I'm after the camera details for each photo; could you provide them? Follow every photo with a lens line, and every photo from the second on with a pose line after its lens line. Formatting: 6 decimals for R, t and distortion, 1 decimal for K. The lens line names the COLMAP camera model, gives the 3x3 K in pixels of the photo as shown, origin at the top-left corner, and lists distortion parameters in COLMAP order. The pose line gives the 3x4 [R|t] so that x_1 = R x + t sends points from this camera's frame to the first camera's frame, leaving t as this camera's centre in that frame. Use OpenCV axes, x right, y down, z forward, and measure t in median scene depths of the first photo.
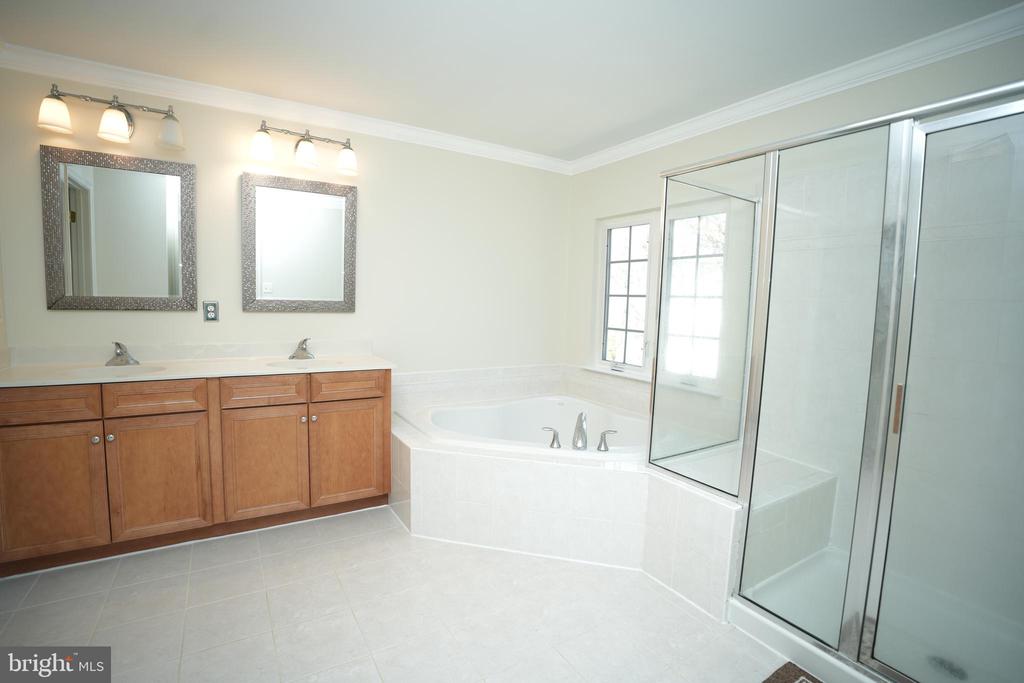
lens RADIAL K [[470.2, 0, 512.0], [0, 470.2, 341.5], [0, 0, 1]] dist [-0.075858, 0.020885]
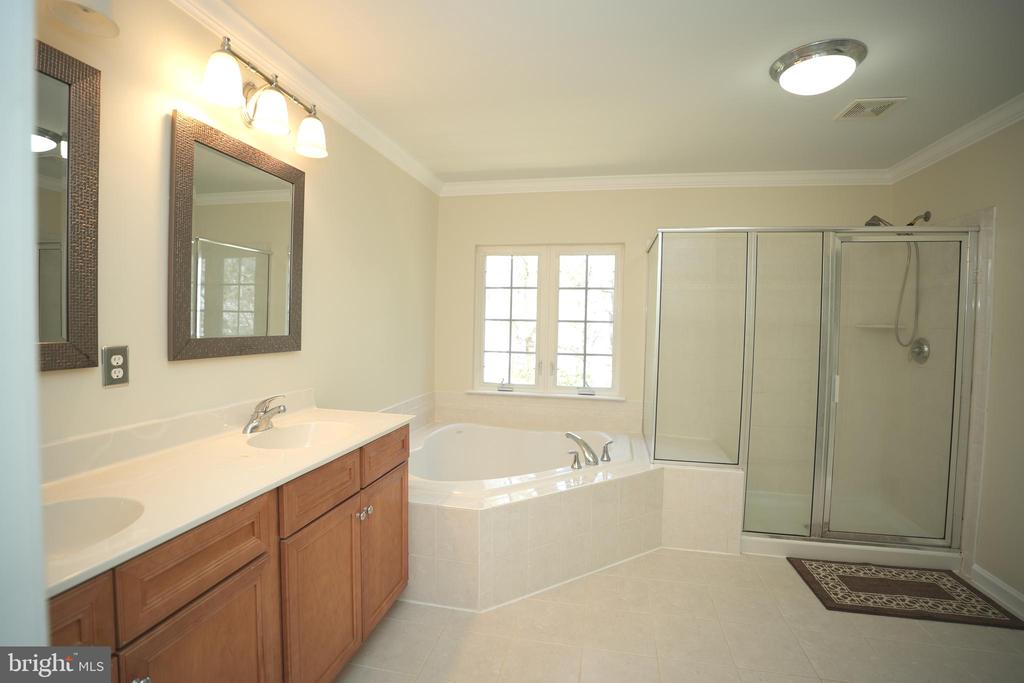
lens RADIAL K [[470.2, 0, 512.0], [0, 470.2, 341.5], [0, 0, 1]] dist [-0.075858, 0.020885]
pose [[0.692344, -0.044157, 0.720216, -0.704123], [0.064129, 0.997942, -0.000462, -0.063798], [-0.718713, 0.046507, 0.693750, 0.333722]]
